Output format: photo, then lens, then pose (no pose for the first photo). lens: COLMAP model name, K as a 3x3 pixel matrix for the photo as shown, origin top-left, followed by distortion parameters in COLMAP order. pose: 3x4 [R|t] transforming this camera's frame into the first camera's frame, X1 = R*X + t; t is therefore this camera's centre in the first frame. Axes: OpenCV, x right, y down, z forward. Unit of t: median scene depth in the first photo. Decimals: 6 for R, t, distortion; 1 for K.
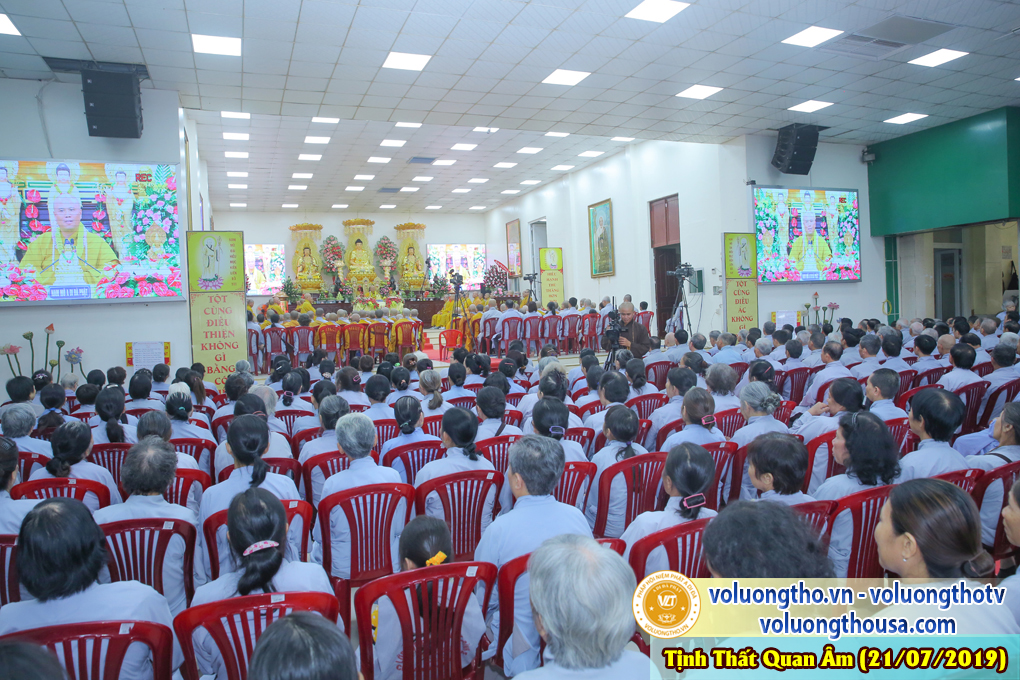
lens RADIAL K [[697.1, 0, 510.0], [0, 697.1, 340.0], [0, 0, 1]] dist [-0.111965, 0.089126]
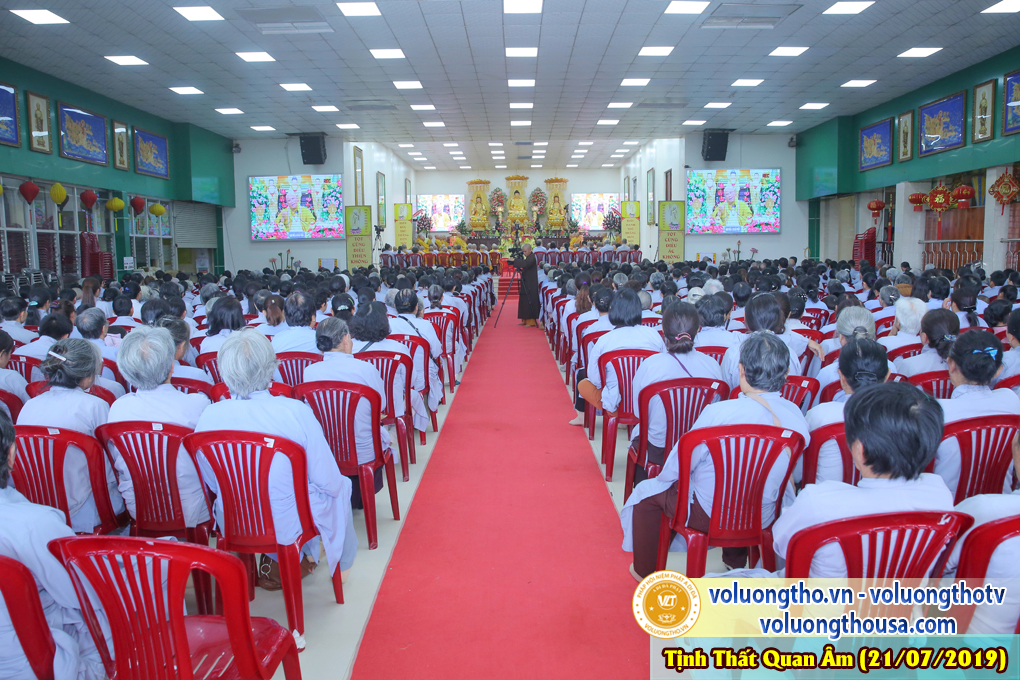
lens RADIAL K [[741.8, 0, 510.0], [0, 741.8, 340.0], [0, 0, 1]] dist [-0.125496, 0.107333]
pose [[0.924250, 0.071756, -0.374985, 0.579607], [-0.037922, 0.994576, 0.096849, 0.007759], [0.379900, -0.075292, 0.921958, -0.613437]]
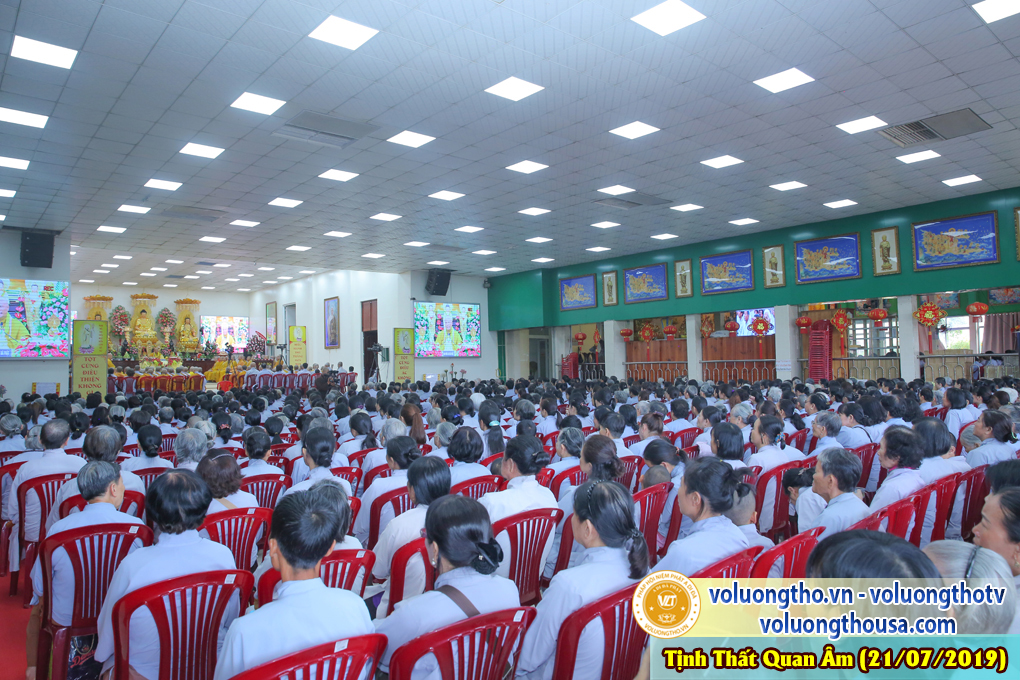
lens RADIAL K [[704.0, 0, 510.0], [0, 704.0, 340.0], [0, 0, 1]] dist [-0.102772, 0.086113]
pose [[0.945678, 0.036127, 0.323091, 0.014378], [-0.007412, 0.995944, -0.089669, 0.027924], [-0.325020, 0.082404, 0.942110, -0.683680]]
